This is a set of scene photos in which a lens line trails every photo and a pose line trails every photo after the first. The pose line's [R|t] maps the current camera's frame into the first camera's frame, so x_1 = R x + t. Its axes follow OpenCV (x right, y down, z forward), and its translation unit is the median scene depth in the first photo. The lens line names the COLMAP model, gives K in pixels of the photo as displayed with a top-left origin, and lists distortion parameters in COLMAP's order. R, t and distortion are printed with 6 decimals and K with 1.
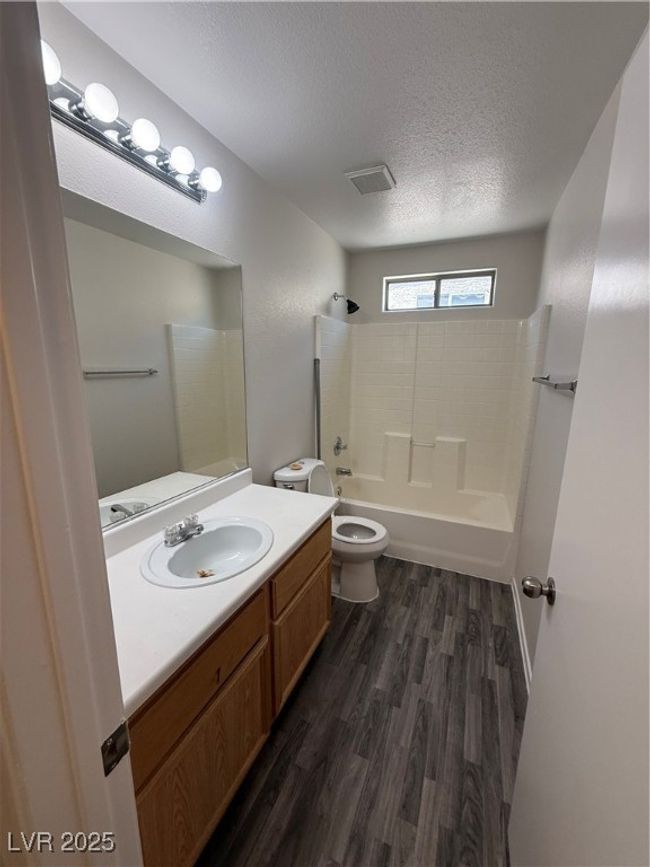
lens RADIAL K [[344.5, 0, 331.2], [0, 344.5, 439.1], [0, 0, 1]] dist [0.001478, 0.000349]
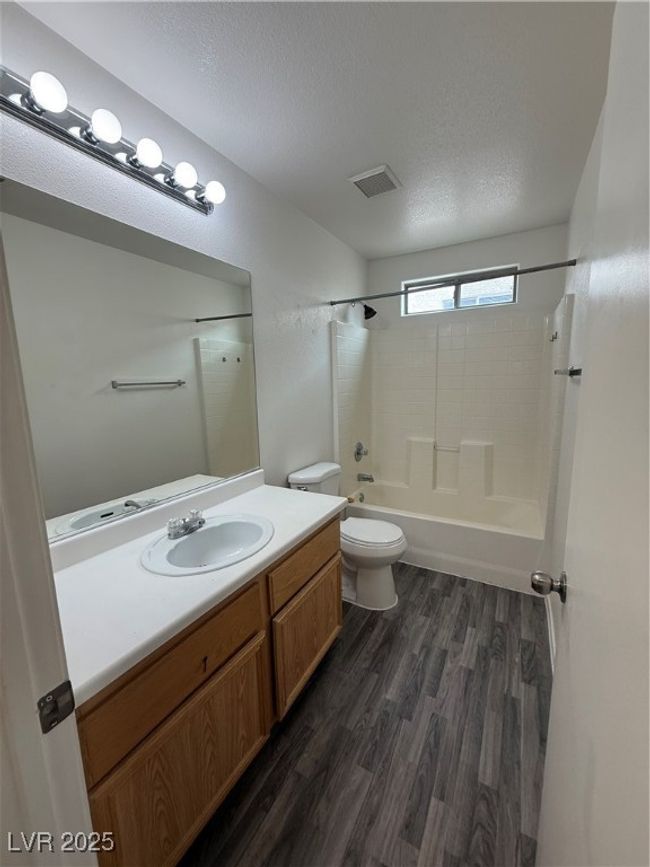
lens RADIAL K [[344.5, 0, 331.7], [0, 344.5, 439.2], [0, 0, 1]] dist [0.001478, 0.000349]
pose [[0.994142, -0.016067, -0.106885, 0.091641], [0.011405, 0.998963, -0.044085, 0.050643], [0.107483, 0.042608, 0.993294, 0.013254]]
